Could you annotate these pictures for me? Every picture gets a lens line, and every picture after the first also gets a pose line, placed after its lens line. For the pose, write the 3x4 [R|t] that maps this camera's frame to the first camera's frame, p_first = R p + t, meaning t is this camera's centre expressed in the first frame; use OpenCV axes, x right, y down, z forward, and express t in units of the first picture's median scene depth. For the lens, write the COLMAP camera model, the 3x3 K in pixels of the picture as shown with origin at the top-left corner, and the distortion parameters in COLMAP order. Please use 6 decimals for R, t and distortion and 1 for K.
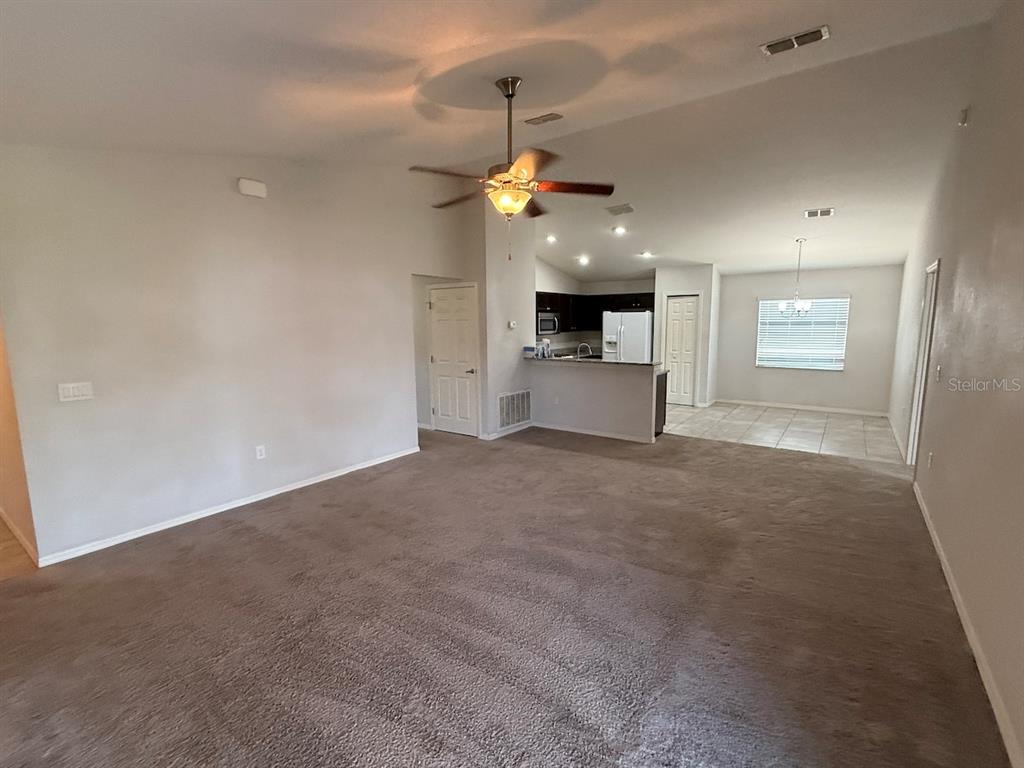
lens RADIAL K [[474.3, 0, 509.8], [0, 474.3, 387.9], [0, 0, 1]] dist [-0.000937, 0.000067]
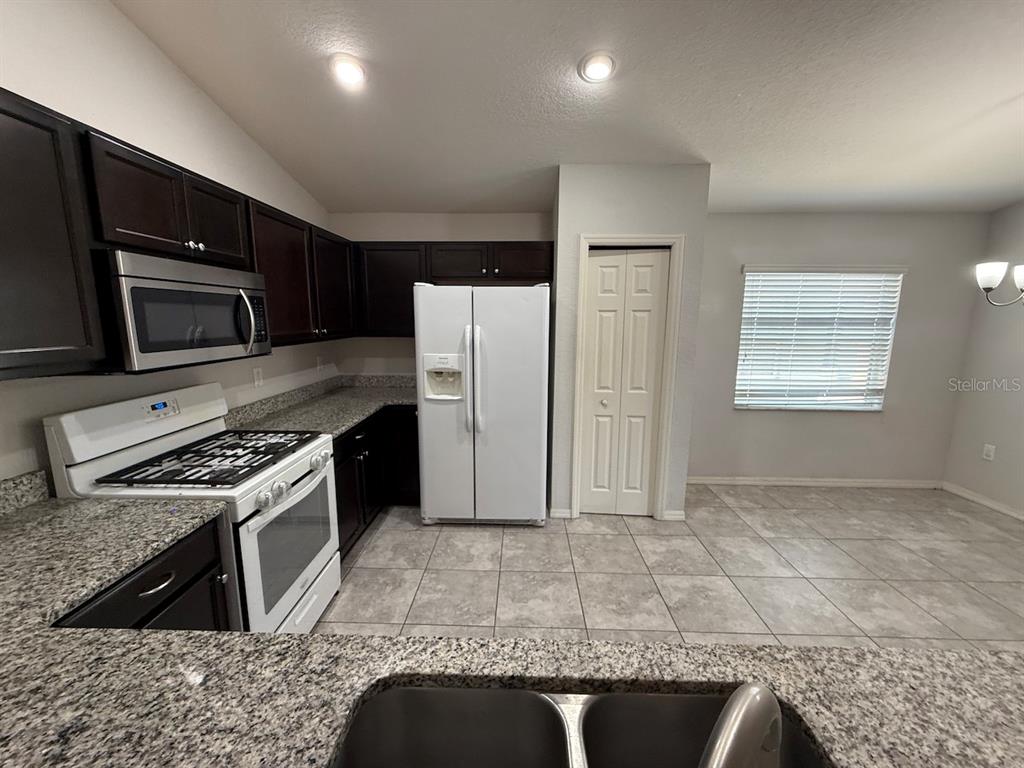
lens RADIAL K [[406.9, 0, 515.1], [0, 406.9, 382.2], [0, 0, 1]] dist [0.010151, -0.001521]
pose [[0.817513, -0.075663, 0.570918, 0.091811], [0.065865, 0.997111, 0.037833, -0.103862], [-0.572131, 0.006675, 0.820135, 0.781074]]
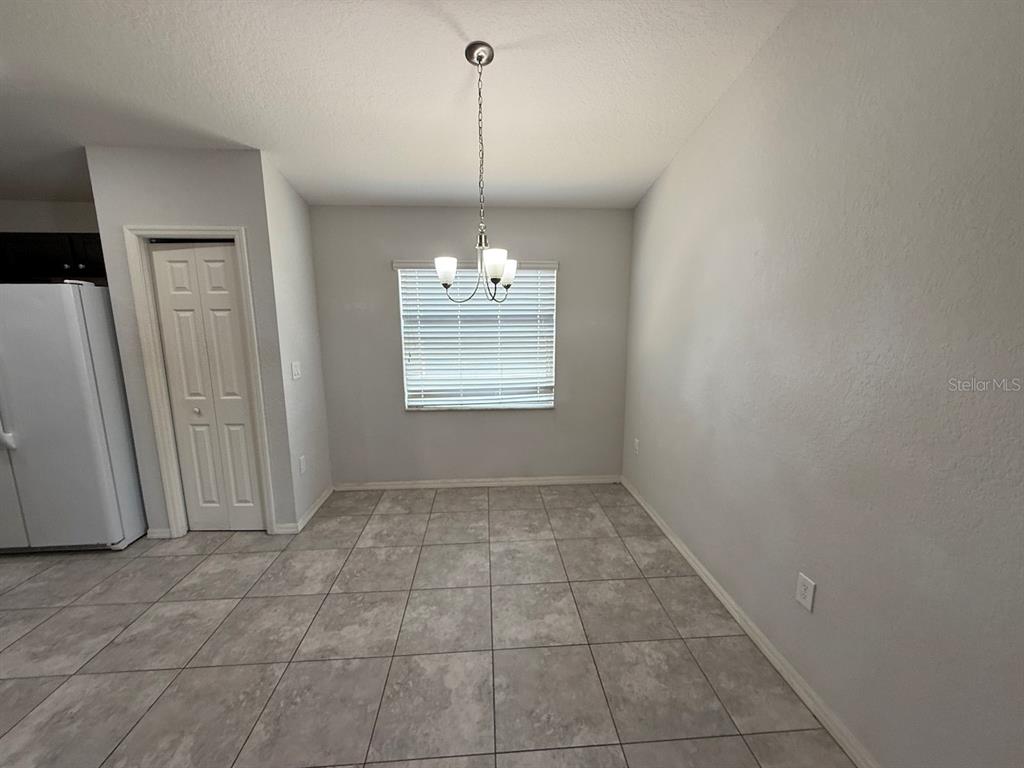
lens RADIAL K [[406.9, 0, 513.3], [0, 406.9, 378.2], [0, 0, 1]] dist [0.010151, -0.001521]
pose [[0.768136, -0.088784, 0.634101, 0.345617], [0.088774, 0.995542, 0.031852, -0.080848], [-0.634102, 0.031825, 0.772594, 0.614528]]
